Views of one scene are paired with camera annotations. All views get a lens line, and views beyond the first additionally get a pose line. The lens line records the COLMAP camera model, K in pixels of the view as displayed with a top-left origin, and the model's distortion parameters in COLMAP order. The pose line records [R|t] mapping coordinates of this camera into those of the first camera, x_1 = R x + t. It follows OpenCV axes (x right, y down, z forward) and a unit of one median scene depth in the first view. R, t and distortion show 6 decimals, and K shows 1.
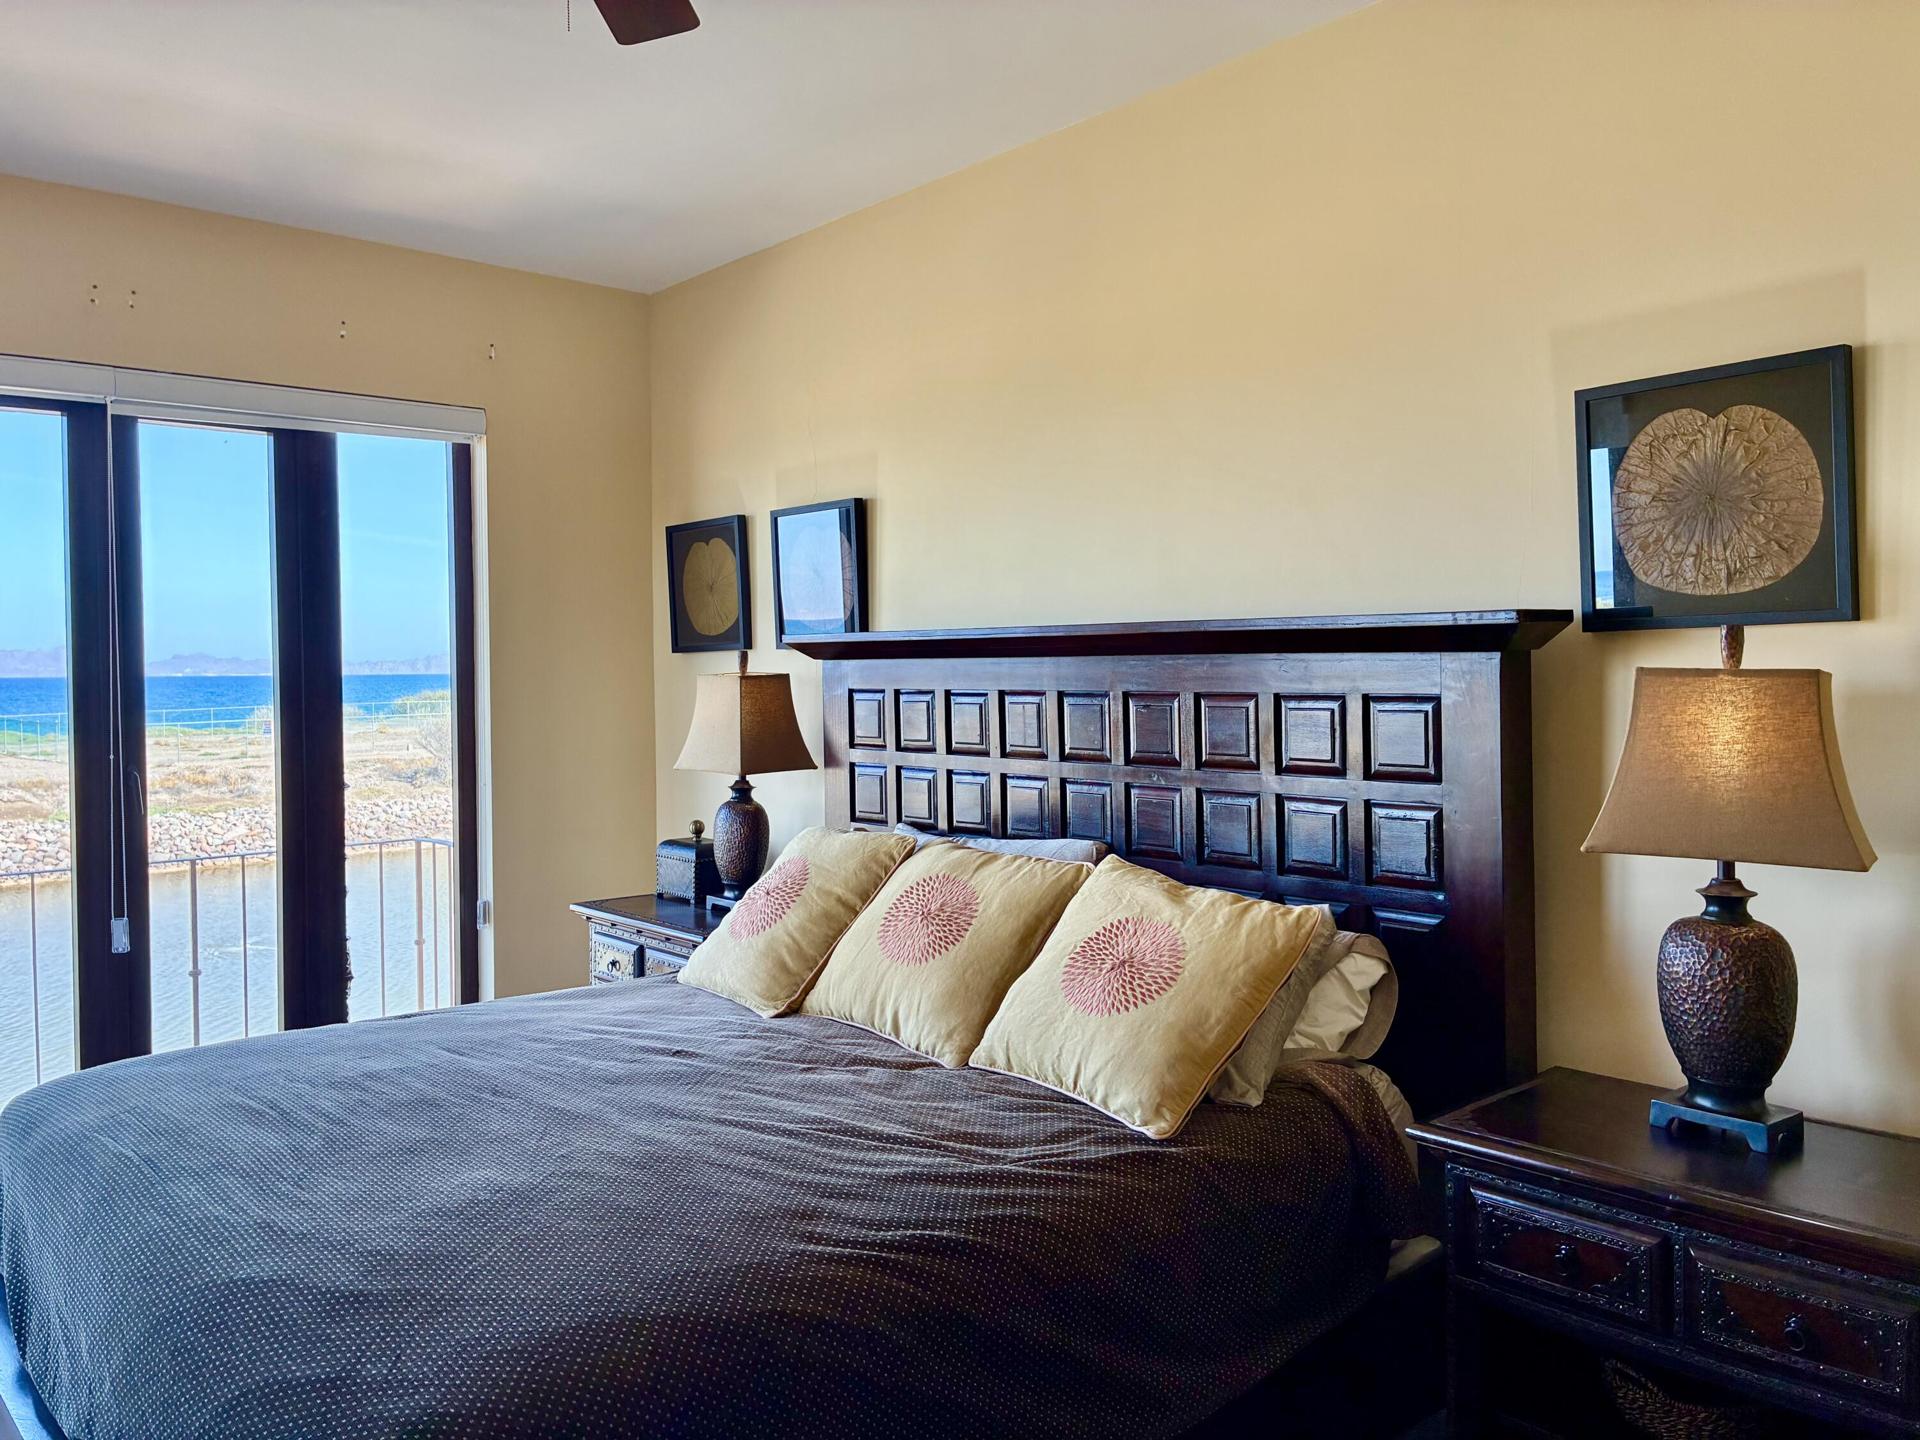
lens RADIAL K [[1460.8, 0, 949.3], [0, 1460.8, 712.9], [0, 0, 1]] dist [0.057885, -0.045044]
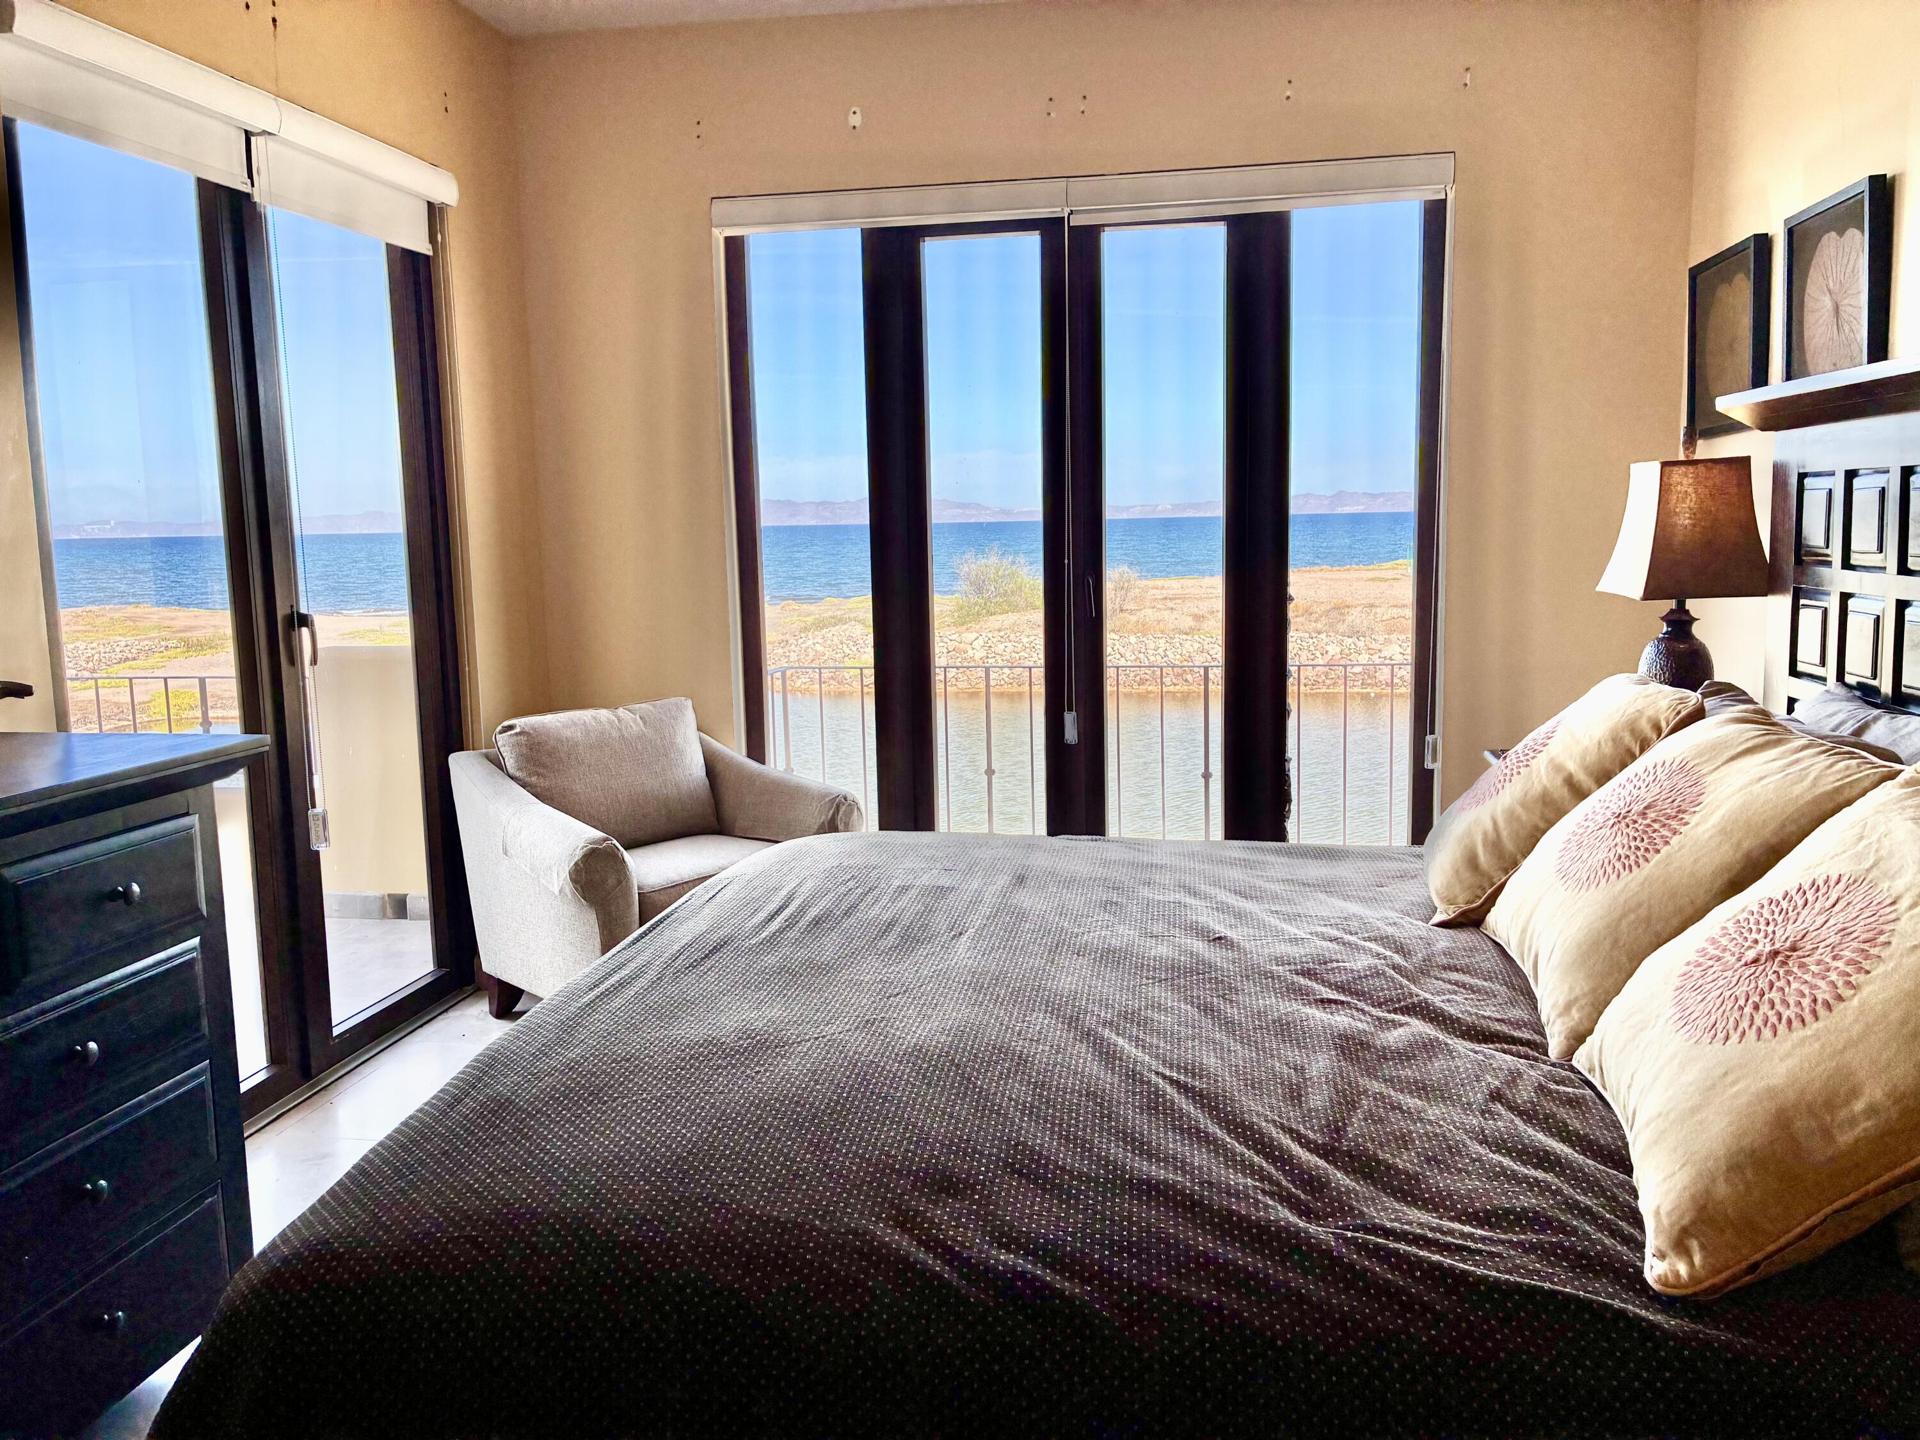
lens RADIAL K [[1460.8, 0, 962.9], [0, 1460.8, 717.3], [0, 0, 1]] dist [0.057885, -0.045044]
pose [[0.643310, 0.099267, -0.759144, 0.338730], [-0.009772, 0.992543, 0.121505, 0.024518], [0.765544, -0.070747, 0.639482, 0.455229]]
